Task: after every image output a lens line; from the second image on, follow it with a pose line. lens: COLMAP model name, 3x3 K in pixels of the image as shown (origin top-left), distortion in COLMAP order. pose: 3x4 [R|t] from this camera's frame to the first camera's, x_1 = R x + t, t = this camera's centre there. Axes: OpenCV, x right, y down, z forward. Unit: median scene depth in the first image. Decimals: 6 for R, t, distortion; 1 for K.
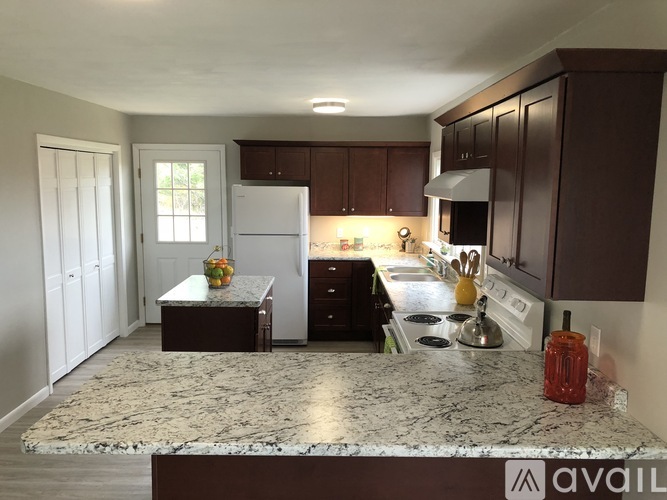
lens RADIAL K [[547.6, 0, 333.5], [0, 547.6, 250.0], [0, 0, 1]] dist [0.012948, -0.004857]
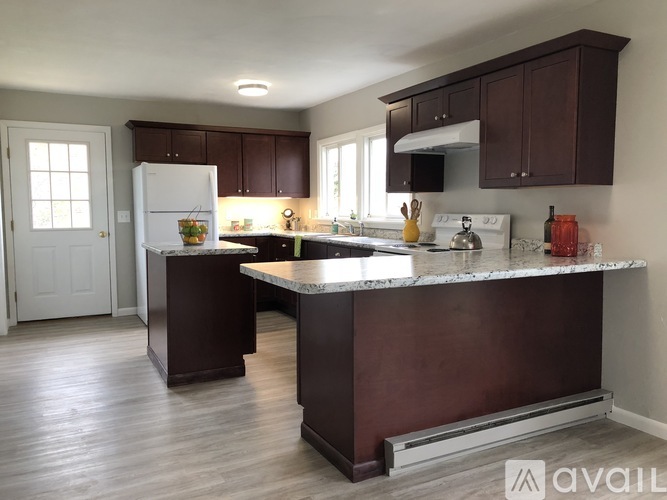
lens RADIAL K [[547.2, 0, 335.5], [0, 547.2, 255.2], [0, 0, 1]] dist [-0.003622, -0.006098]
pose [[0.889918, -0.051415, 0.453213, -0.307082], [0.069720, 0.997283, -0.023764, 0.090696], [-0.450760, 0.052746, 0.891085, -0.034709]]
